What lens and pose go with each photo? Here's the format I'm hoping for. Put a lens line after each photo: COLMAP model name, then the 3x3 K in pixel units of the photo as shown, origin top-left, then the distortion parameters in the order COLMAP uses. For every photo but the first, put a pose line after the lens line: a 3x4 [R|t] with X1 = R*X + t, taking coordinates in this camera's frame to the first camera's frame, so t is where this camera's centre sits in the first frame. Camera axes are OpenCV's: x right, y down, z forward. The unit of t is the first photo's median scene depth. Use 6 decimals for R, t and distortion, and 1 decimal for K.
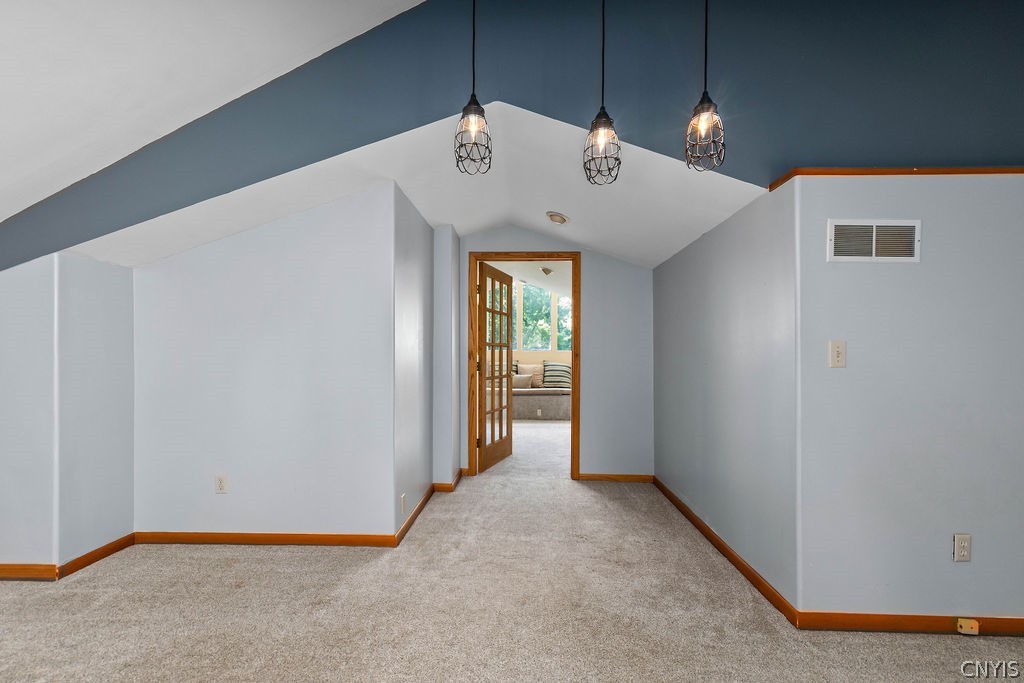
lens RADIAL K [[467.4, 0, 512.8], [0, 467.4, 352.1], [0, 0, 1]] dist [0.009522, -0.001503]
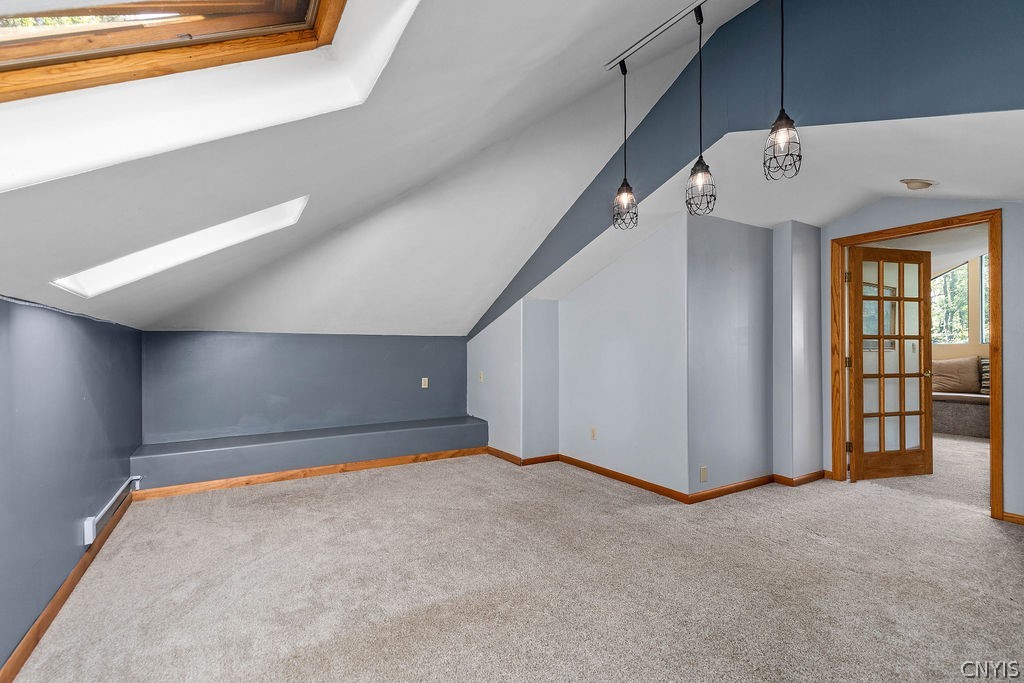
lens RADIAL K [[467.4, 0, 512.2], [0, 467.4, 344.6], [0, 0, 1]] dist [0.009522, -0.001503]
pose [[0.542047, -0.014855, -0.840217, 0.449607], [0.009198, 0.999889, -0.011744, 0.000555], [0.840298, -0.001362, 0.542123, -0.058785]]
